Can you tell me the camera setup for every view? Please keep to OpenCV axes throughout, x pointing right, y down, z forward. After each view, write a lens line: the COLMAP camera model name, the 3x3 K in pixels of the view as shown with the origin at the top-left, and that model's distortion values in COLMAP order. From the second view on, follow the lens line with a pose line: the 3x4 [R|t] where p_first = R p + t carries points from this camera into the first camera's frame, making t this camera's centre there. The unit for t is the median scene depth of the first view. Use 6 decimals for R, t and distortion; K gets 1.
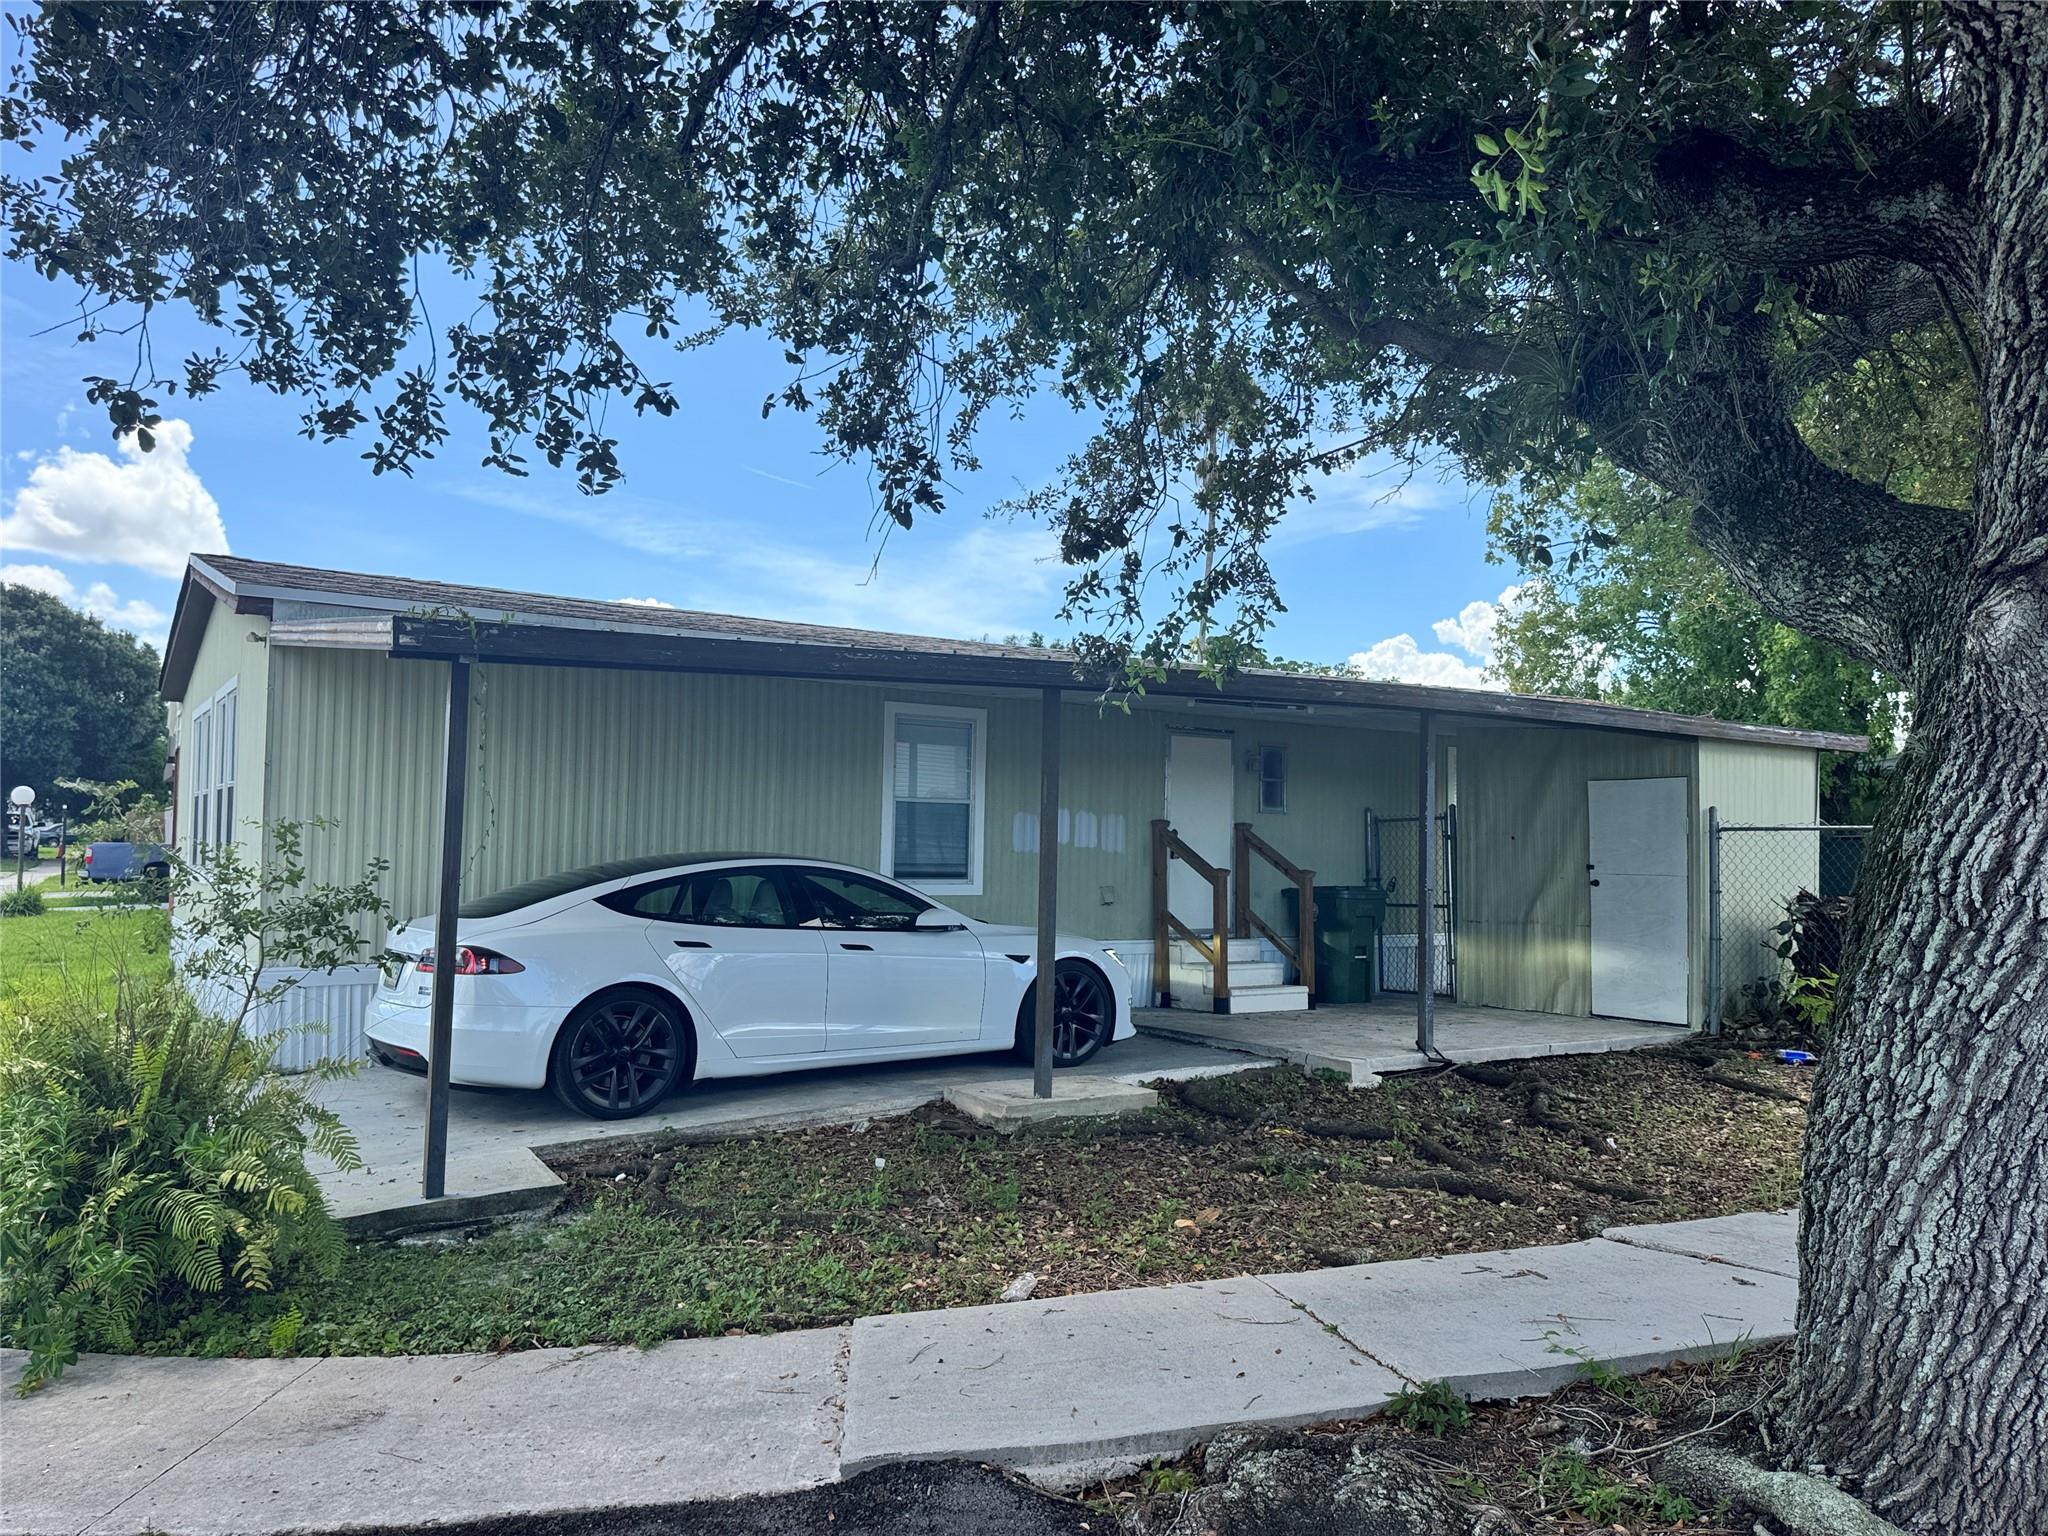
lens RADIAL K [[1440.2, 0, 1024.0], [0, 1440.2, 768.0], [0, 0, 1]] dist [0.106588, -0.158977]
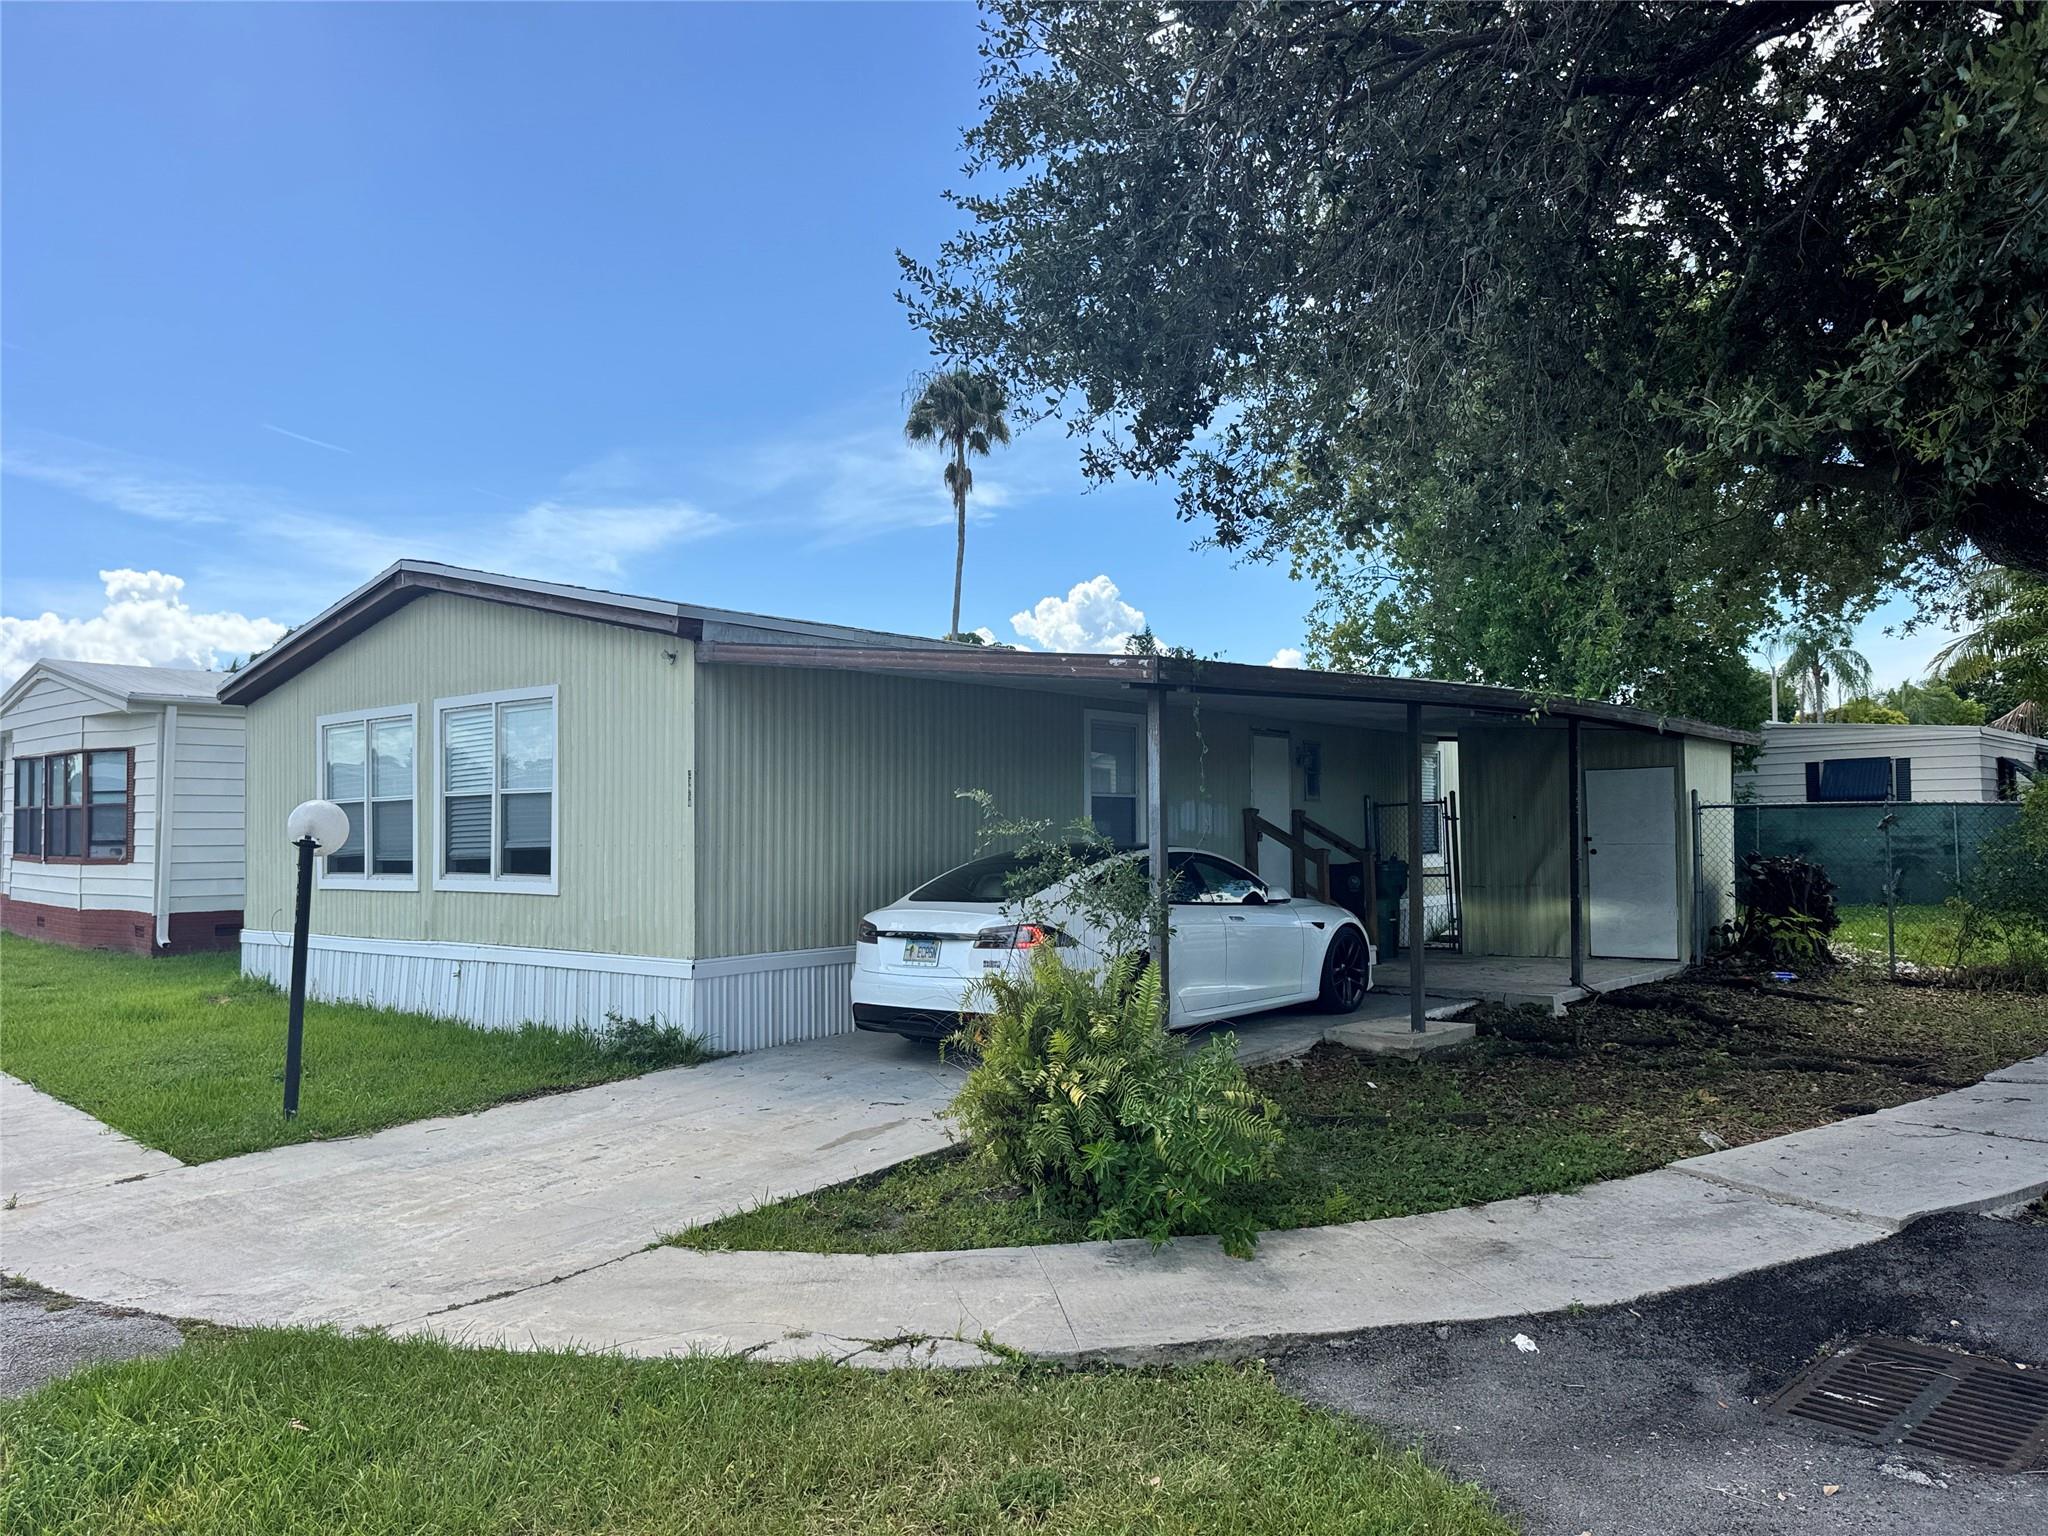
lens RADIAL K [[1440.2, 0, 1024.0], [0, 1440.2, 768.0], [0, 0, 1]] dist [0.106588, -0.158977]
pose [[0.962559, -0.012749, 0.270771, -0.447212], [0.010387, 0.999894, 0.010155, -0.011569], [-0.270871, -0.006962, 0.962590, -0.079019]]
